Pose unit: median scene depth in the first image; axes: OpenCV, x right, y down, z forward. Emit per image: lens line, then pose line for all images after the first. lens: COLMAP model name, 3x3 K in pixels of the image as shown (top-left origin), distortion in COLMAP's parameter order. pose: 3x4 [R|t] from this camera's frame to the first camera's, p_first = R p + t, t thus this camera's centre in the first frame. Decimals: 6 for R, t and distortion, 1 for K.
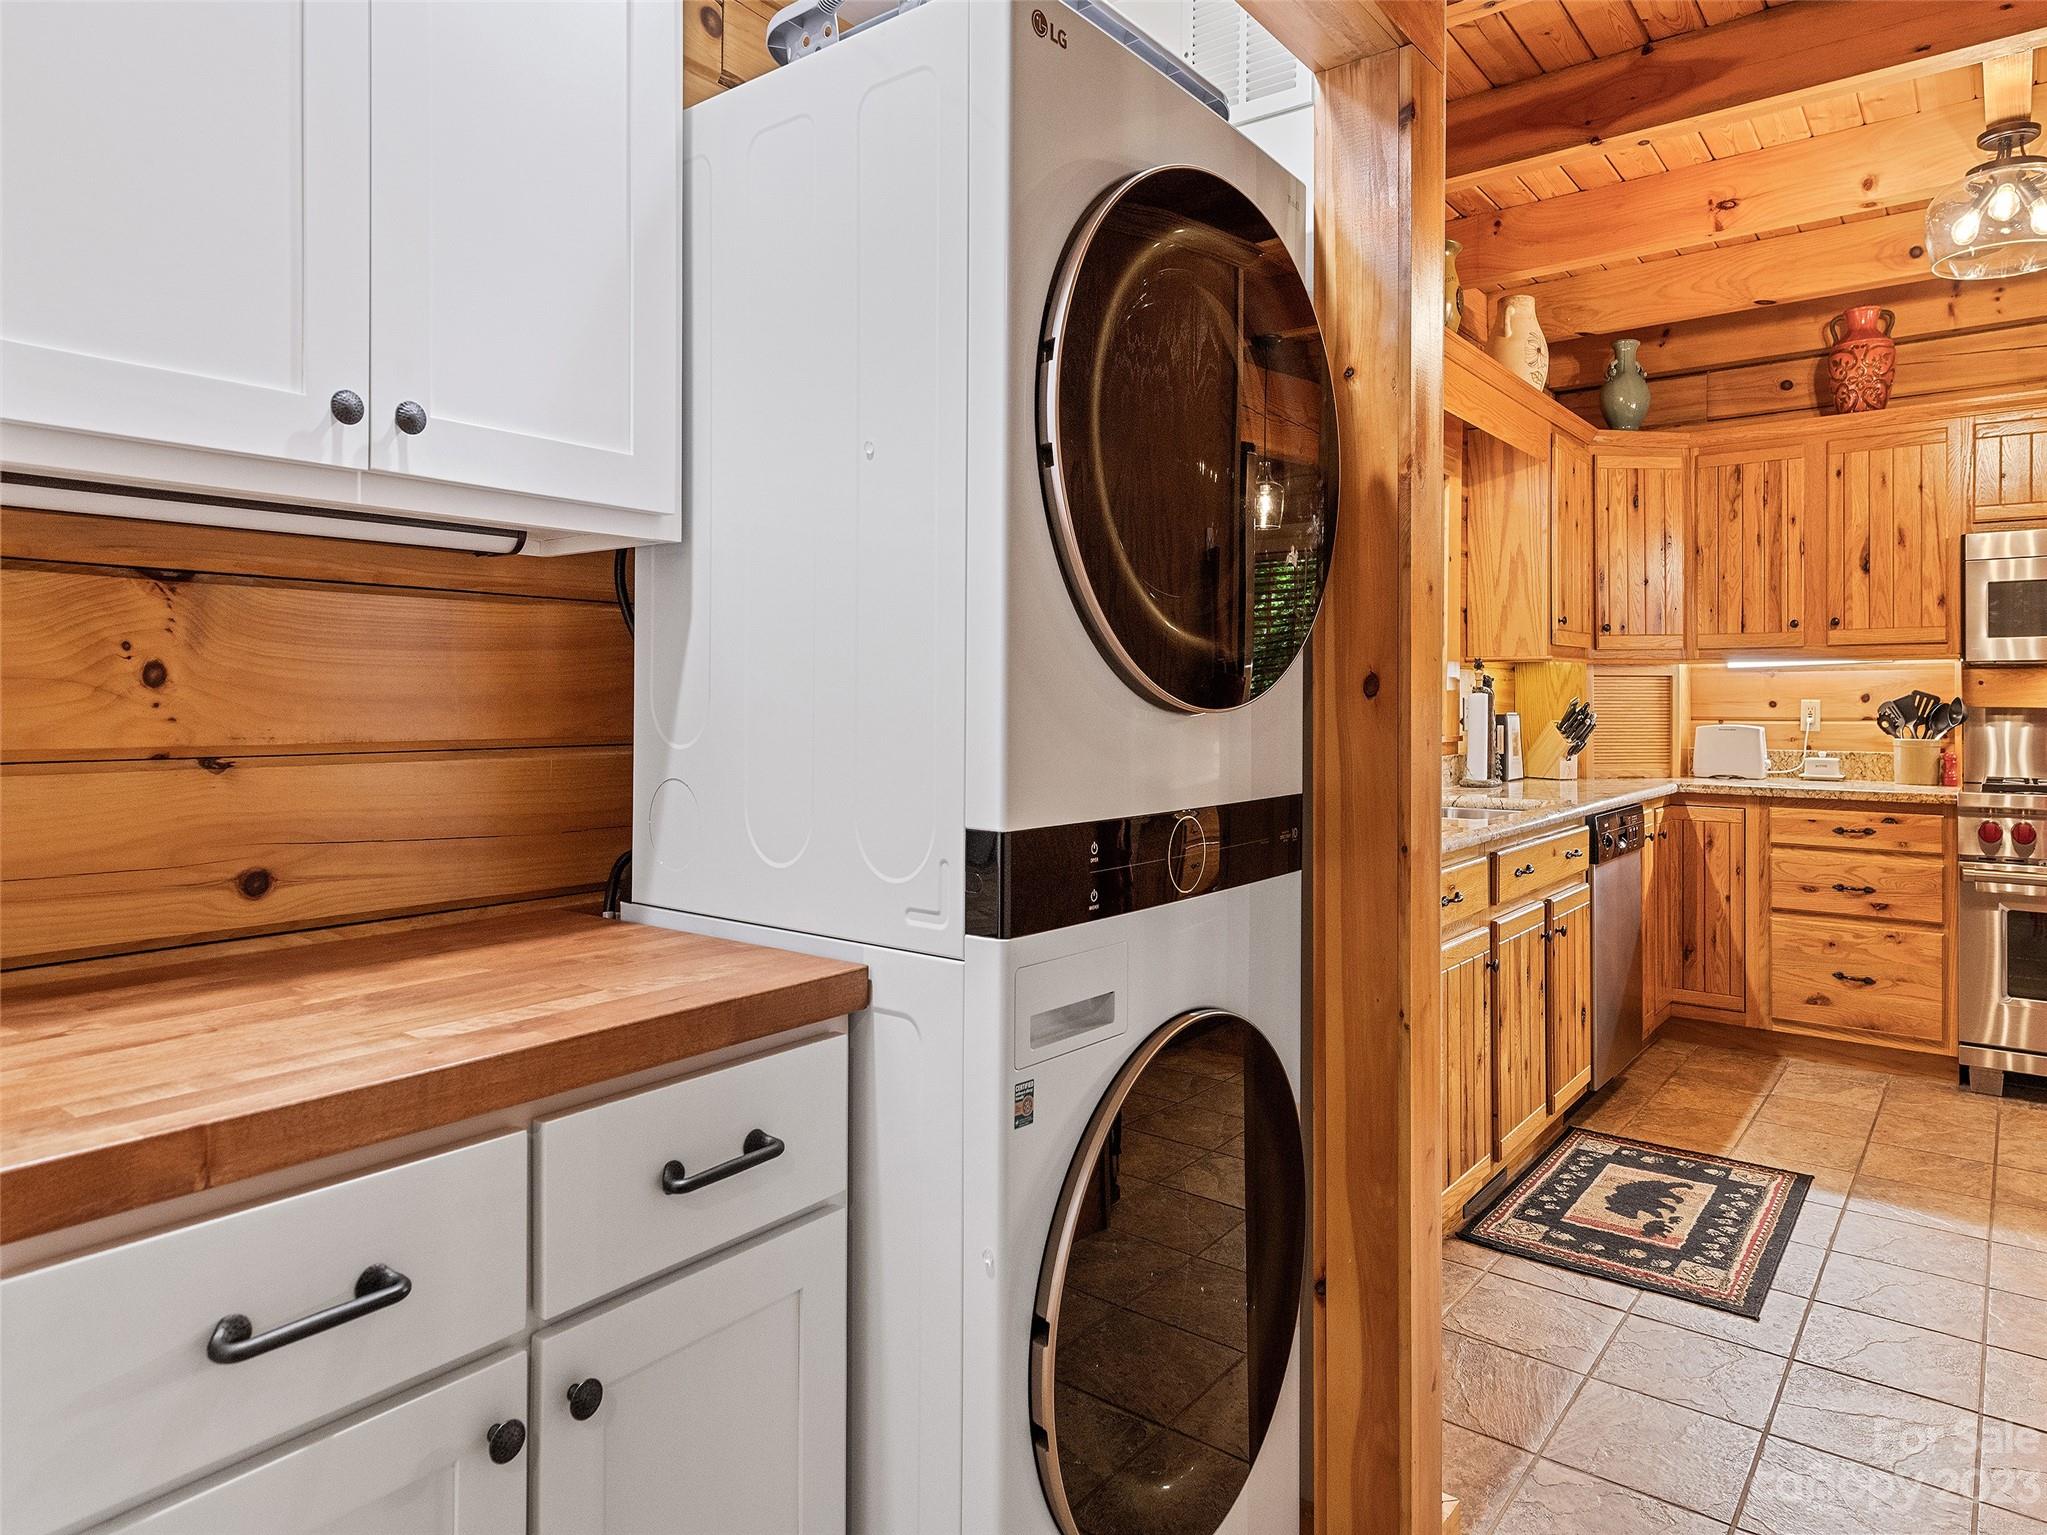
lens RADIAL K [[1189.4, 0, 1125.2], [0, 1189.4, 686.7], [0, 0, 1]] dist [0.000324, -0.000453]
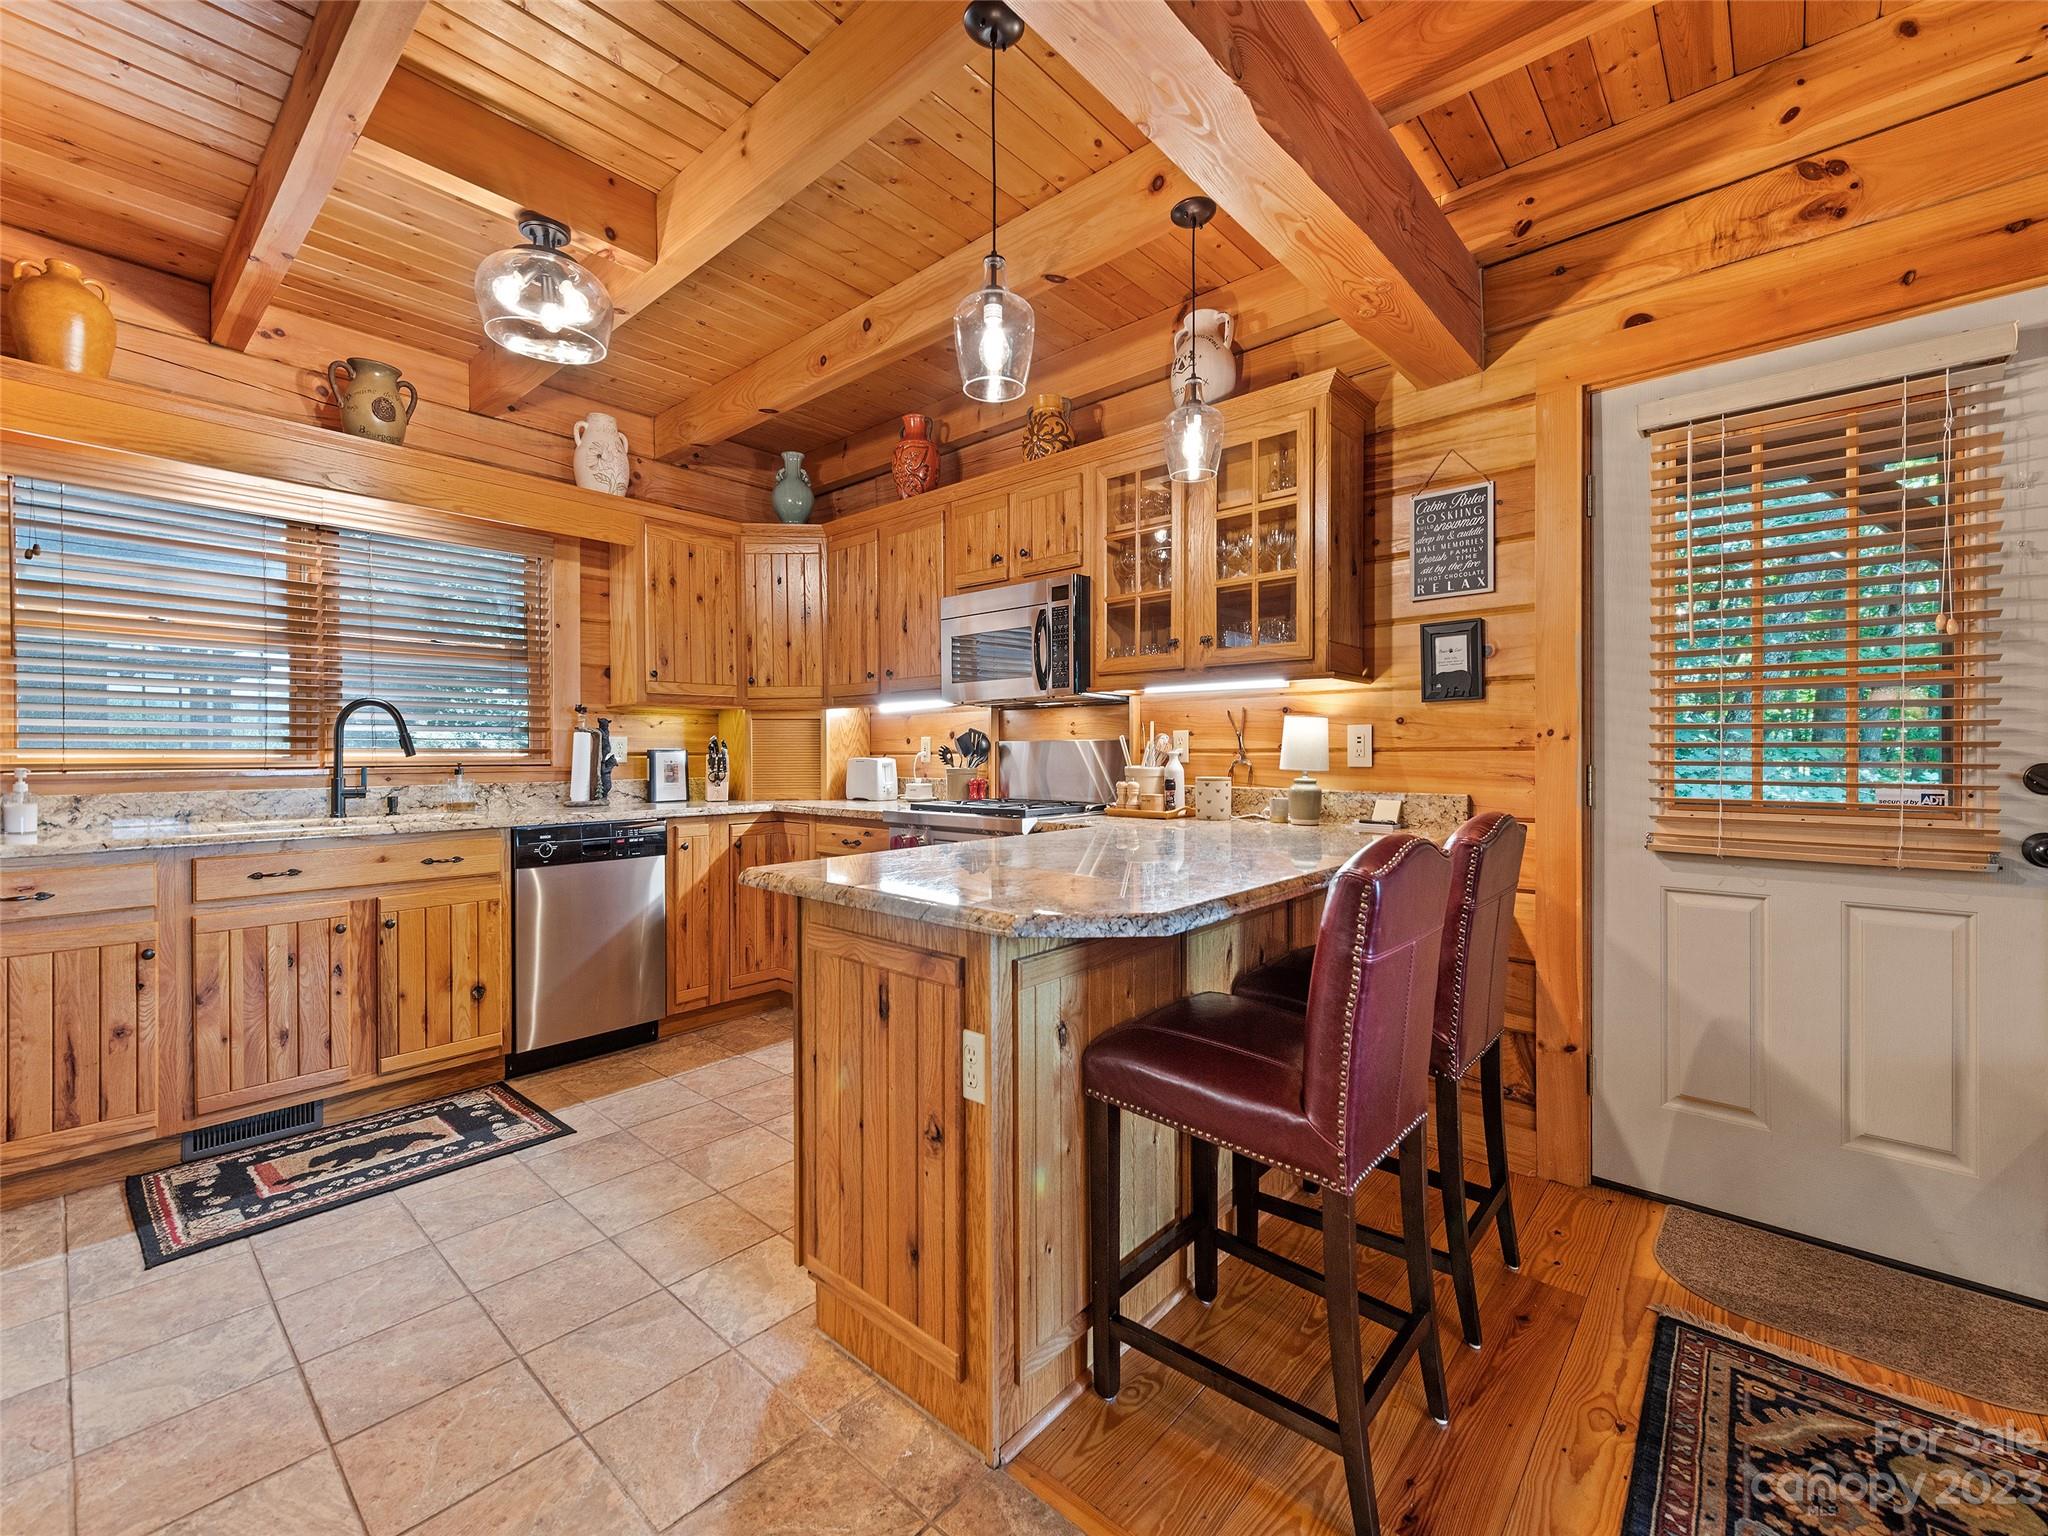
lens RADIAL K [[833.6, 0, 1015.1], [0, 833.6, 750.7], [0, 0, 1]] dist [0.013264, -0.004768]
pose [[0.996461, -0.006334, -0.083813, 0.859922], [0.007358, 0.999902, 0.011903, 0.017965], [0.083729, -0.012478, 0.996410, 0.160935]]
